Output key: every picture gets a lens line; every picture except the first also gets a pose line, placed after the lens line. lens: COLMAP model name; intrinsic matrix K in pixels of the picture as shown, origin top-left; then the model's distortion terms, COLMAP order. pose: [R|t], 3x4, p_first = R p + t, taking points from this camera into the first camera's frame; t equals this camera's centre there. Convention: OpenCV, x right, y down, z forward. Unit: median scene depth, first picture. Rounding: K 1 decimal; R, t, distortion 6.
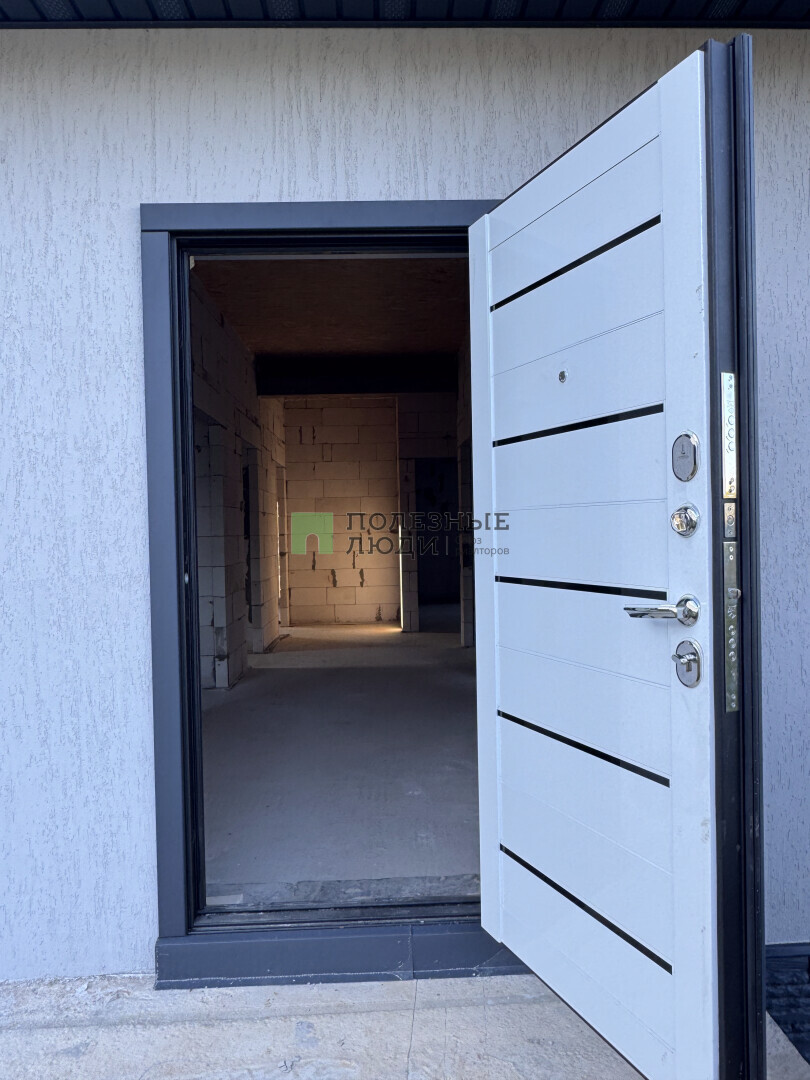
lens RADIAL K [[765.3, 0, 405.0], [0, 765.3, 540.0], [0, 0, 1]] dist [0.000362, 0.000010]
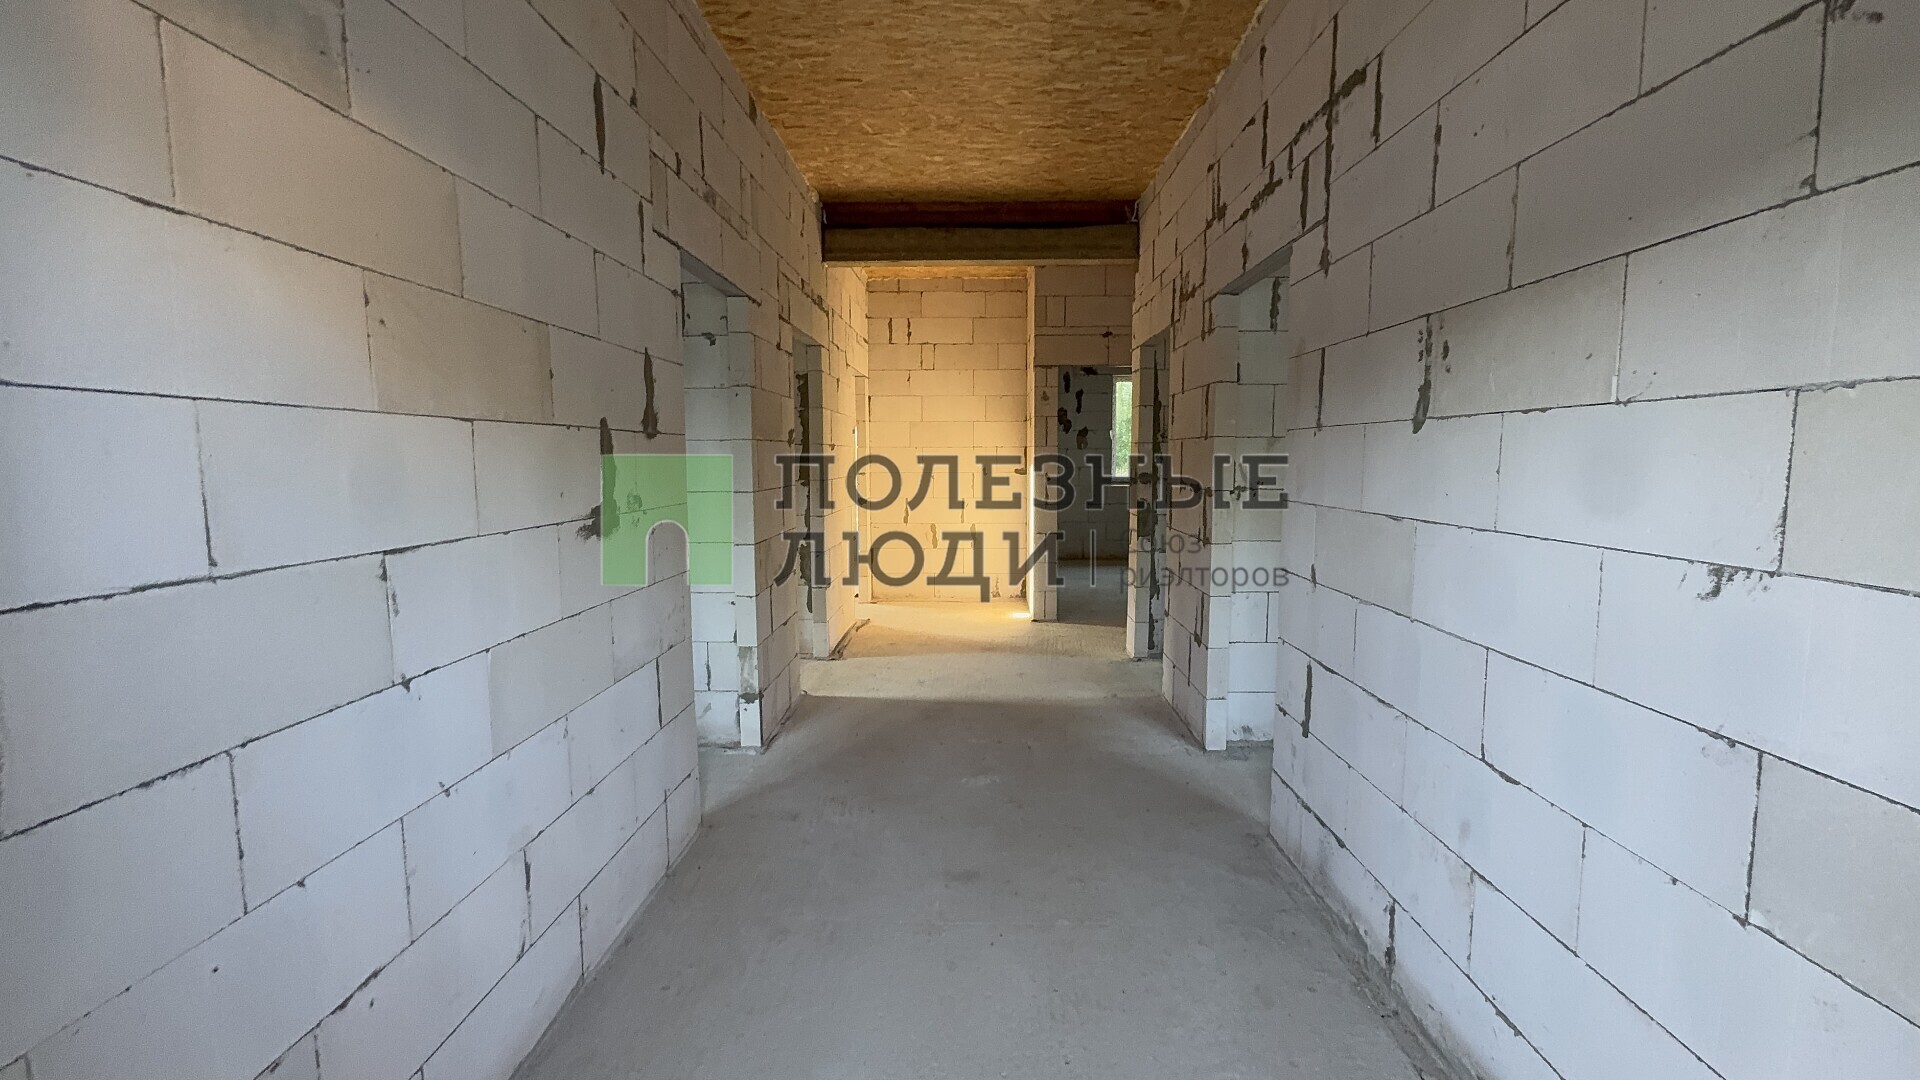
lens RADIAL K [[855.5, 0, 960.0], [0, 855.5, 540.0], [0, 0, 1]] dist [-0.000291, 0.000146]
pose [[0.998237, 0.024803, -0.053923, -0.034047], [-0.019985, 0.995909, 0.088121, -0.021917], [0.055888, -0.086888, 0.994649, 0.274754]]
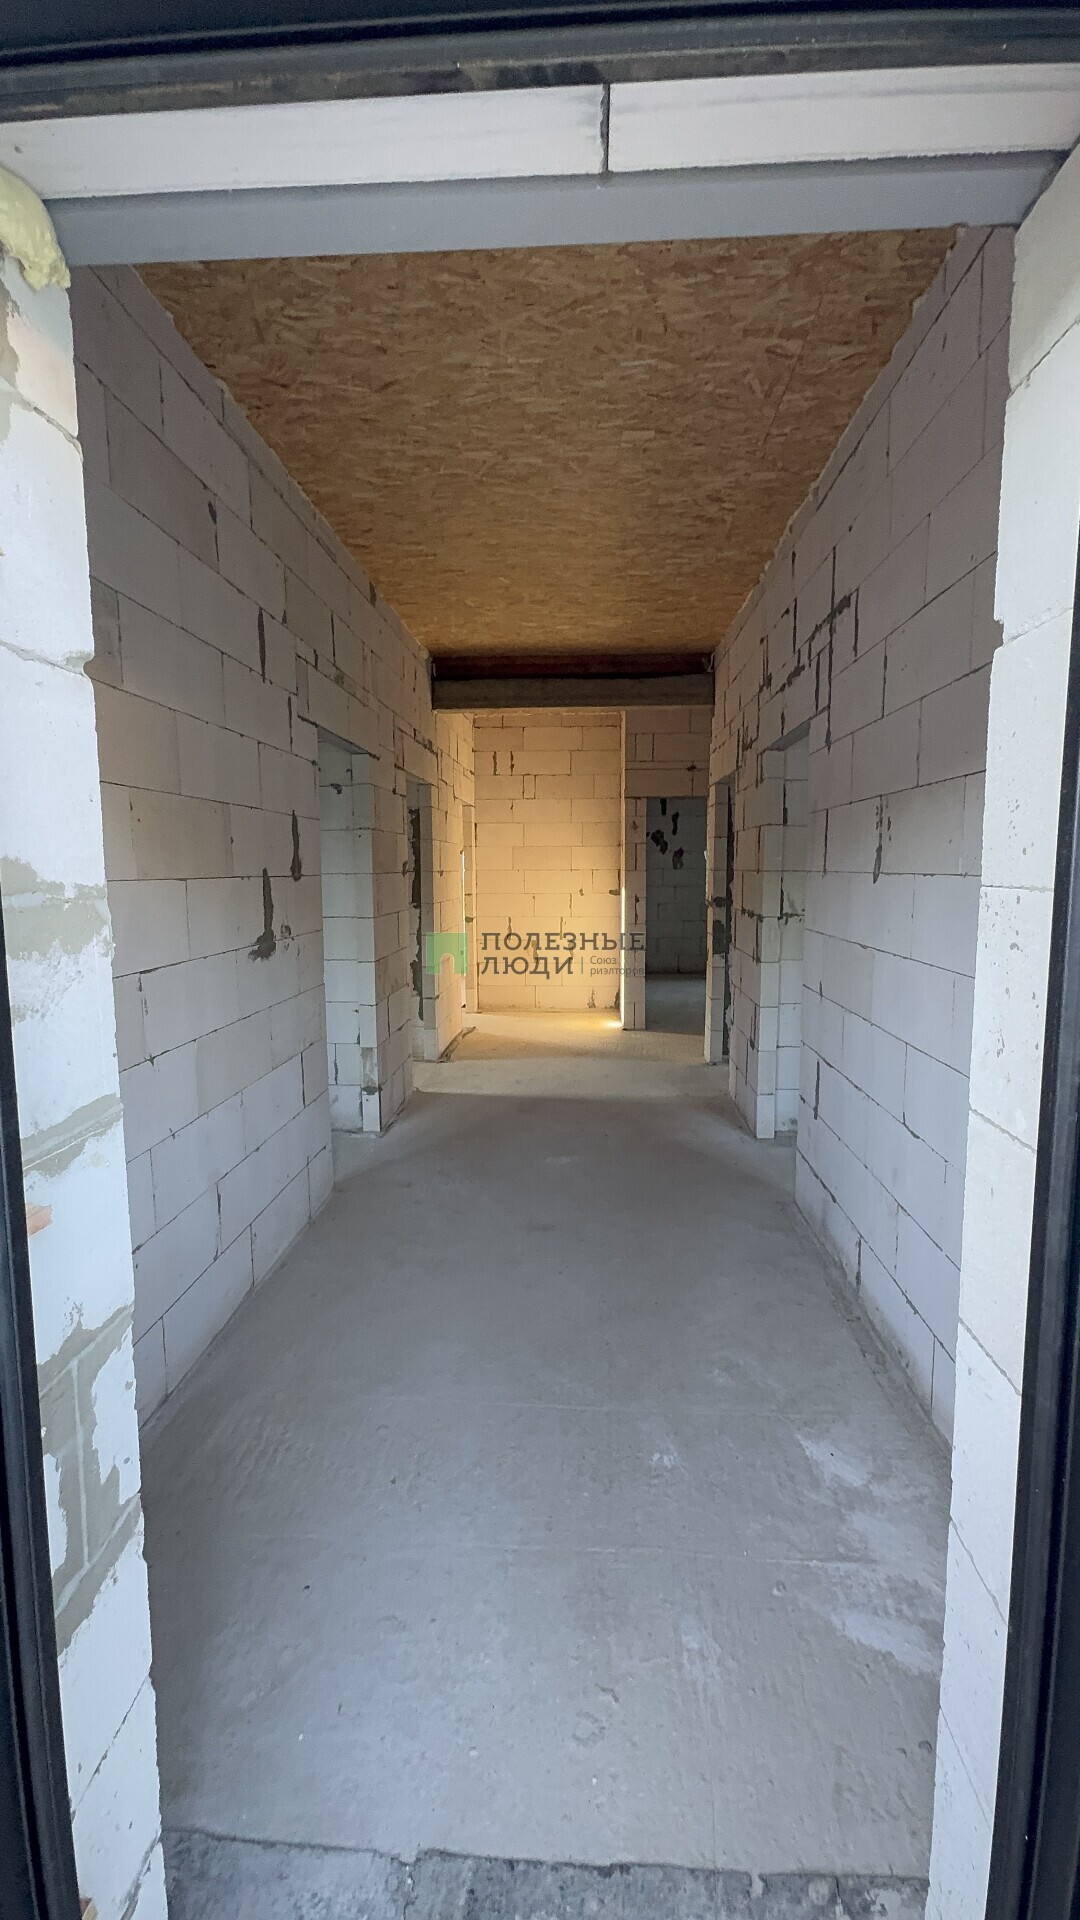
lens RADIAL K [[855.5, 0, 540.0], [0, 855.5, 960.0], [0, 0, 1]] dist [-0.000291, 0.000146]
pose [[0.995592, 0.027403, -0.089702, -0.013229], [-0.018564, 0.995020, 0.097929, -0.034411], [0.091939, -0.095832, 0.991142, 0.186841]]
